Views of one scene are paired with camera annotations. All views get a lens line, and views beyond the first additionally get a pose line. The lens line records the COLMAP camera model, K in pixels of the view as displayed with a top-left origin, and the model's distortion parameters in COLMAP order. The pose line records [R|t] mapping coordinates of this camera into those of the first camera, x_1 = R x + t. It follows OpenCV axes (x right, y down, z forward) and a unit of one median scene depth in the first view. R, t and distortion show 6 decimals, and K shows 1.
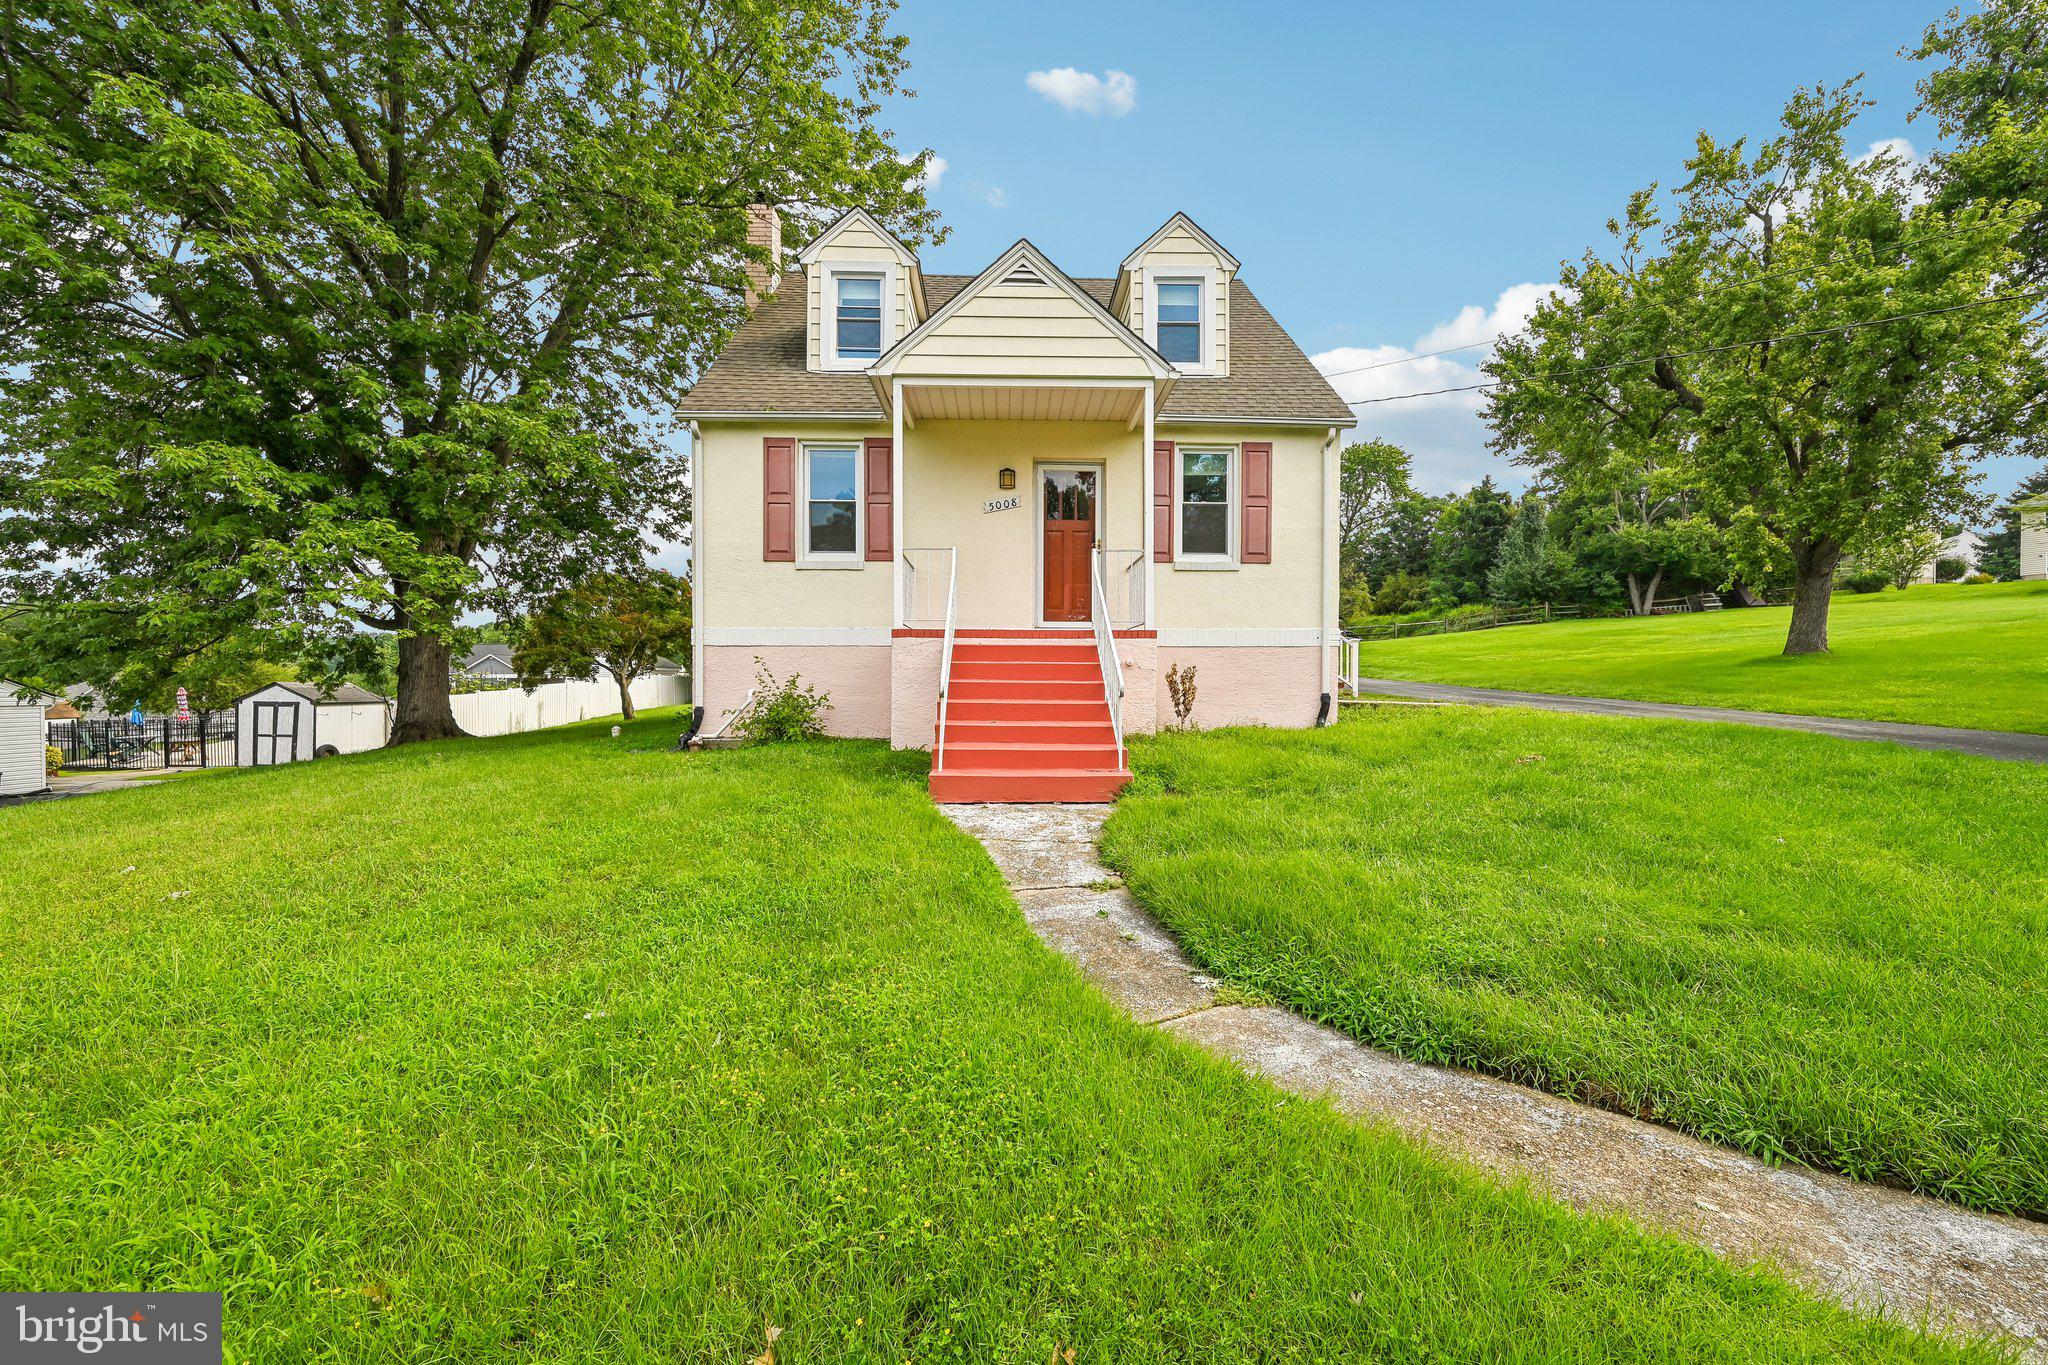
lens RADIAL K [[808.7, 0, 1032.1], [0, 808.7, 690.4], [0, 0, 1]] dist [0.001314, 0.000876]
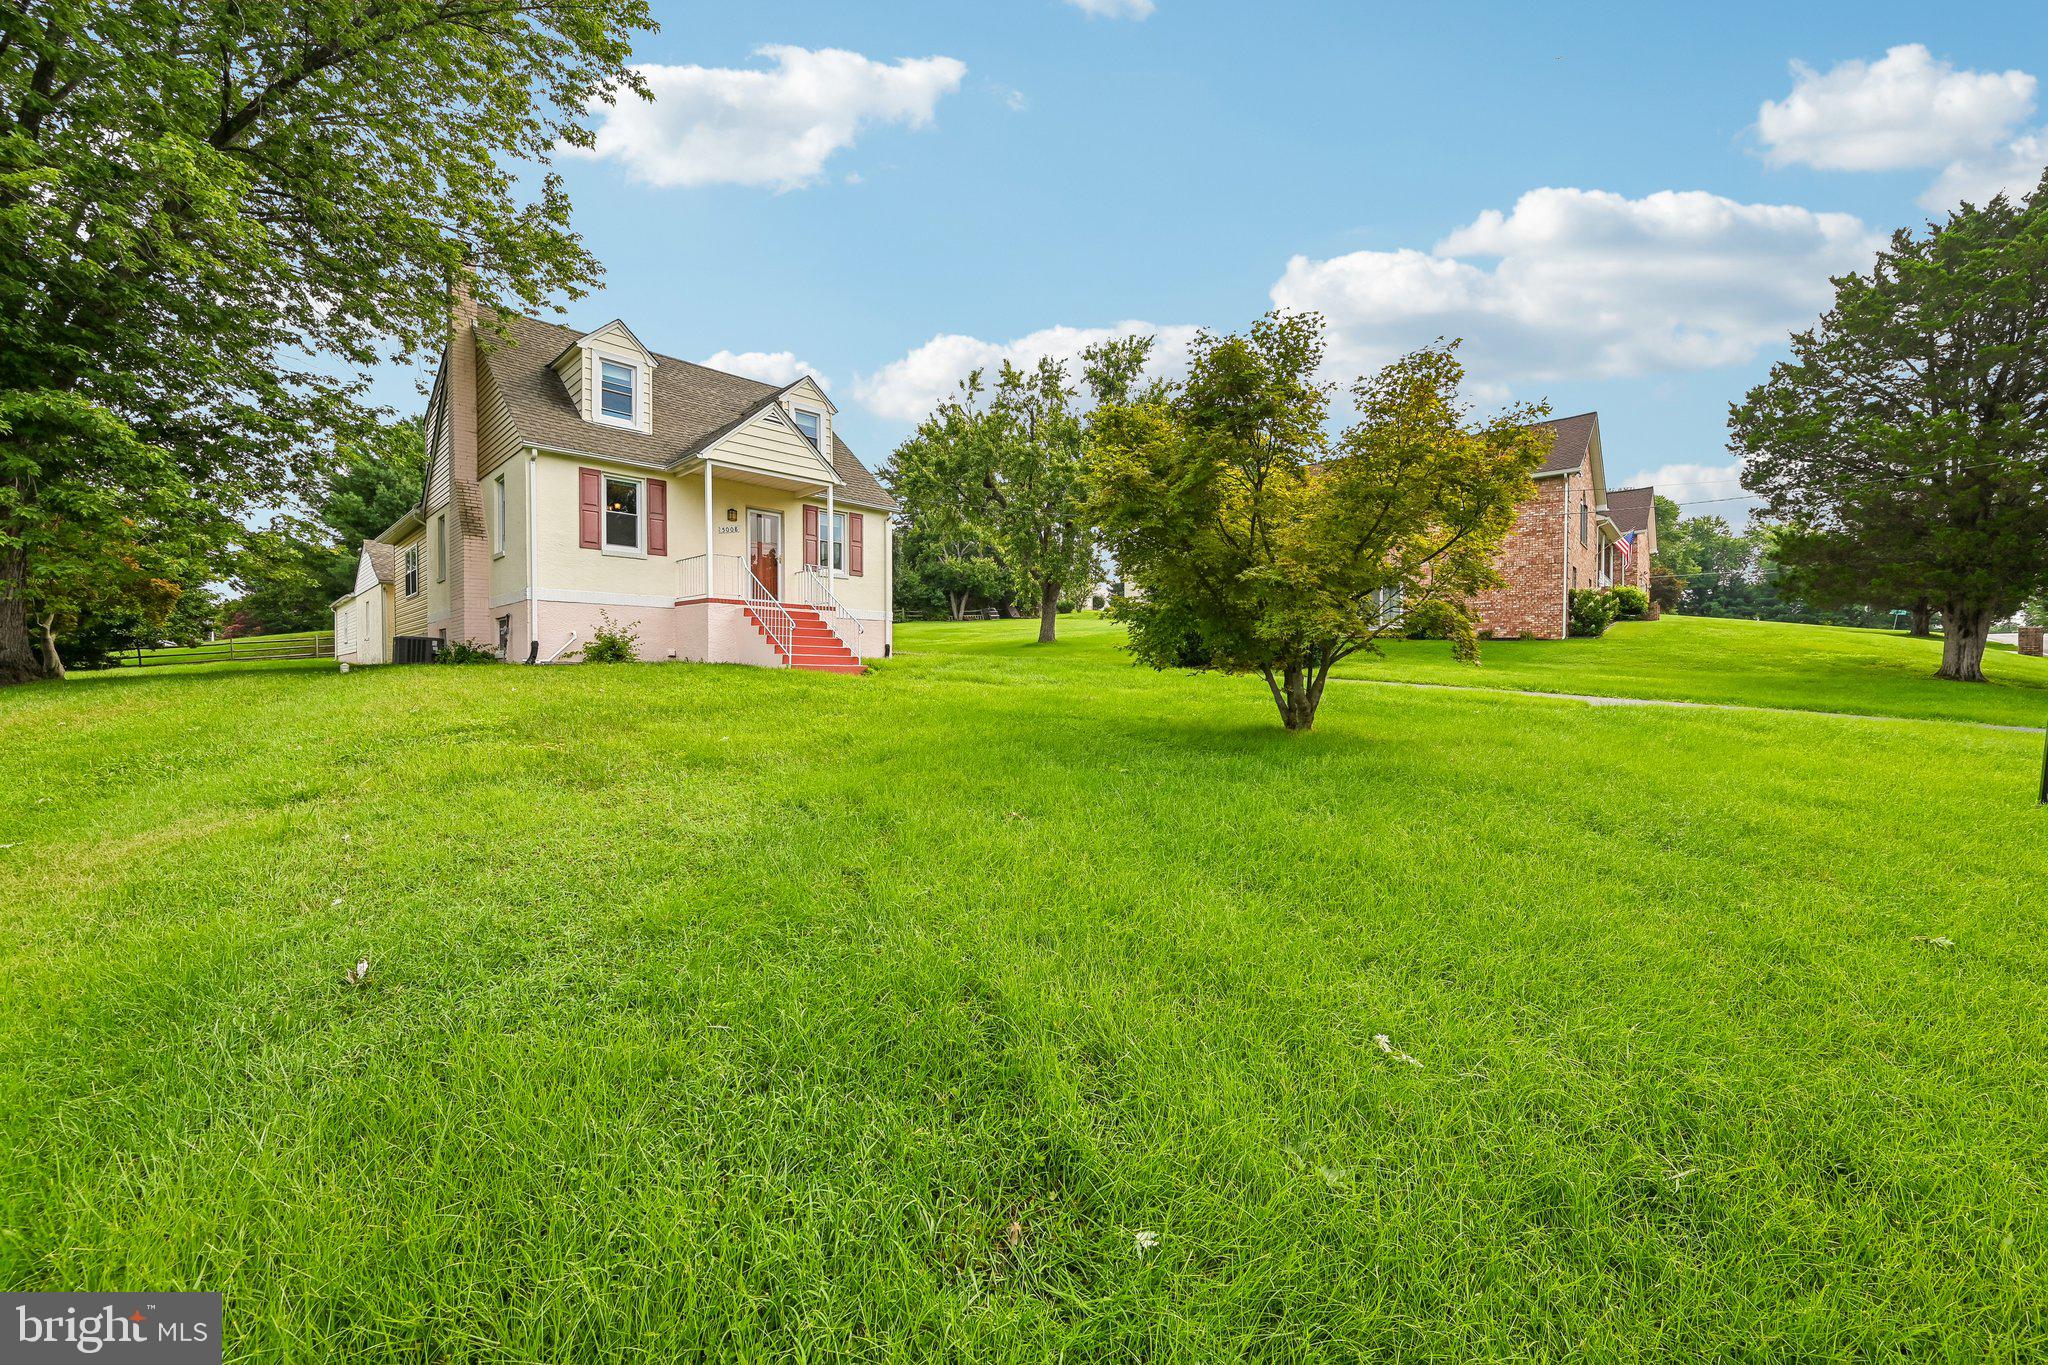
lens RADIAL K [[808.7, 0, 1025.4], [0, 808.7, 681.6], [0, 0, 1]] dist [0.001314, 0.000876]
pose [[0.727853, -0.003353, 0.685724, -0.375962], [0.006667, 0.999975, -0.002186, 0.050244], [-0.685700, 0.006163, 0.727858, -0.338668]]
